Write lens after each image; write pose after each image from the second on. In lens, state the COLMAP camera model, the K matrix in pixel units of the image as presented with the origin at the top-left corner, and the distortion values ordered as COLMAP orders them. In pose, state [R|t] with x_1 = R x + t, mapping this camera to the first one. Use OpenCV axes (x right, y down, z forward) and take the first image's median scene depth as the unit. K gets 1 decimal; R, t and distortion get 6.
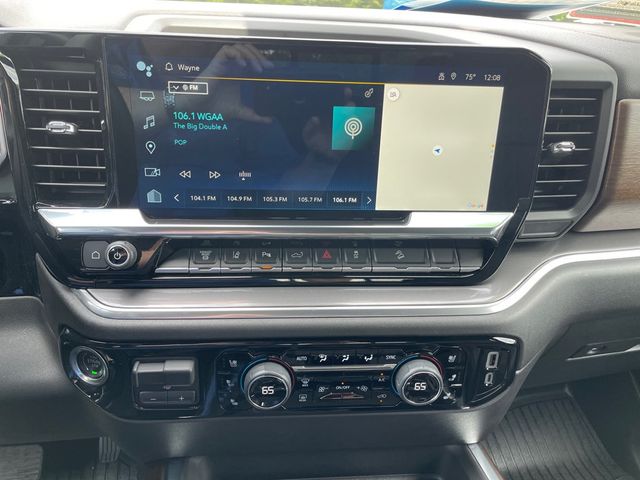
lens RADIAL K [[486.1, 0, 322.0], [0, 486.1, 234.4], [0, 0, 1]] dist [0.087393, -0.112427]
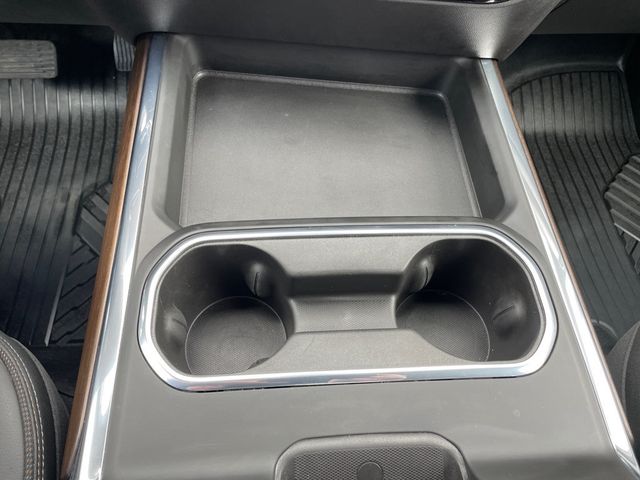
lens RADIAL K [[486.1, 0, 320.8], [0, 486.1, 238.1], [0, 0, 1]] dist [0.087393, -0.112427]
pose [[0.990867, 0.123158, -0.054907, 0.061406], [-0.067635, 0.806199, 0.587766, 0.114237], [0.116654, -0.578685, 0.807165, 0.032534]]
